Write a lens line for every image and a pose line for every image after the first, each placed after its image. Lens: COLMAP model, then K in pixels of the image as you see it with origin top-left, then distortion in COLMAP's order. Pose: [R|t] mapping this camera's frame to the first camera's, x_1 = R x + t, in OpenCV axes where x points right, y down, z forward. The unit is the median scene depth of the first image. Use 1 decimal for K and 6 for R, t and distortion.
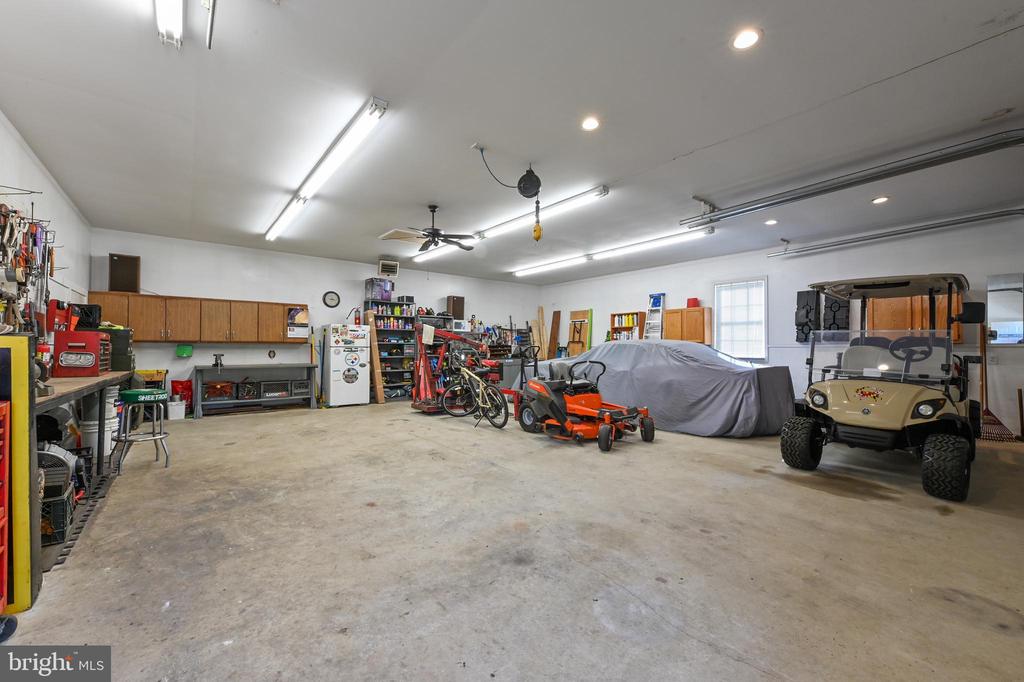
lens RADIAL K [[404.6, 0, 512.9], [0, 404.6, 343.0], [0, 0, 1]] dist [-0.008495, -0.000165]
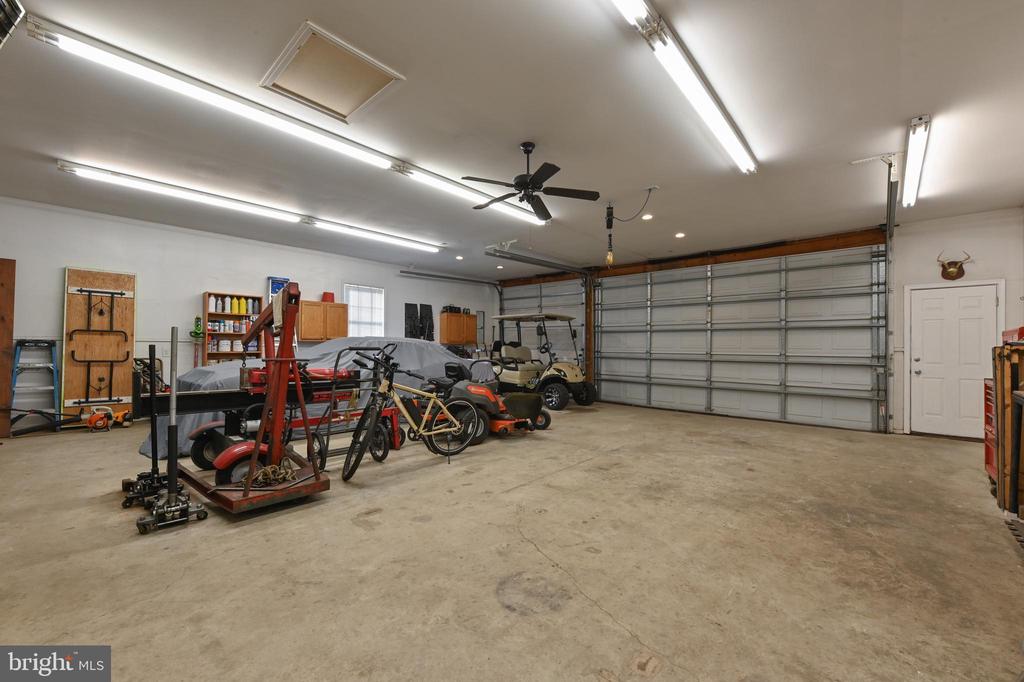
lens RADIAL K [[404.6, 0, 512.9], [0, 404.6, 343.0], [0, 0, 1]] dist [-0.008495, -0.000165]
pose [[-0.138641, 0.004654, 0.990332, -1.225016], [-0.023361, 0.999695, -0.007969, 0.011545], [-0.990067, -0.024239, -0.138490, 1.550888]]
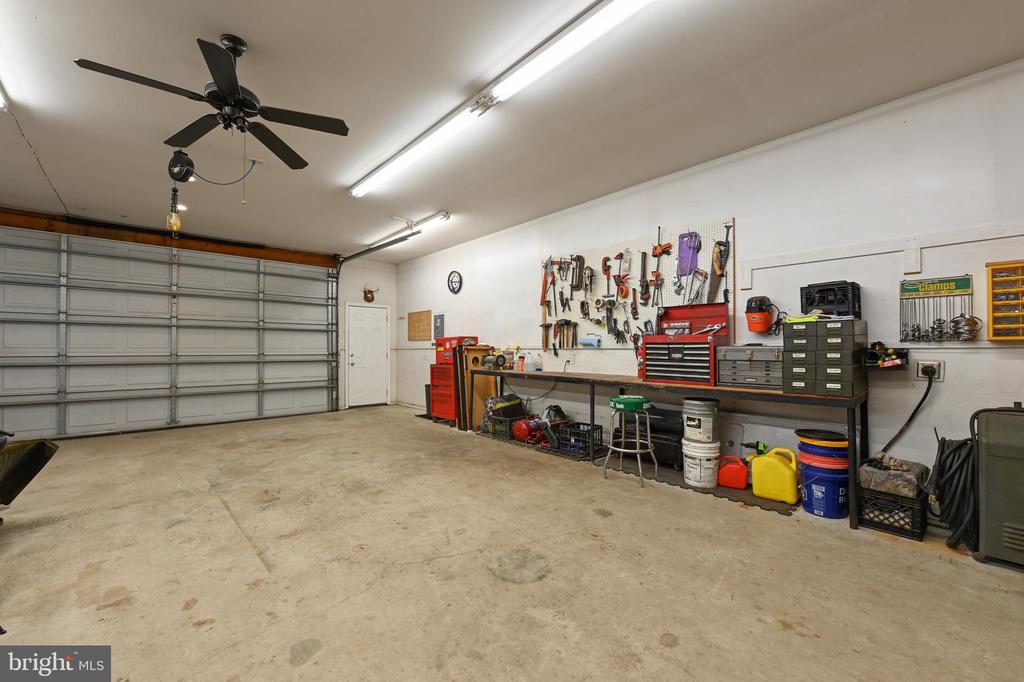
lens RADIAL K [[404.6, 0, 512.9], [0, 404.6, 343.0], [0, 0, 1]] dist [-0.008495, -0.000165]
pose [[-0.998077, -0.004927, -0.061794, -0.673165], [-0.003188, 0.999597, -0.028218, 0.019194], [0.061908, -0.027966, -0.997690, 2.036829]]
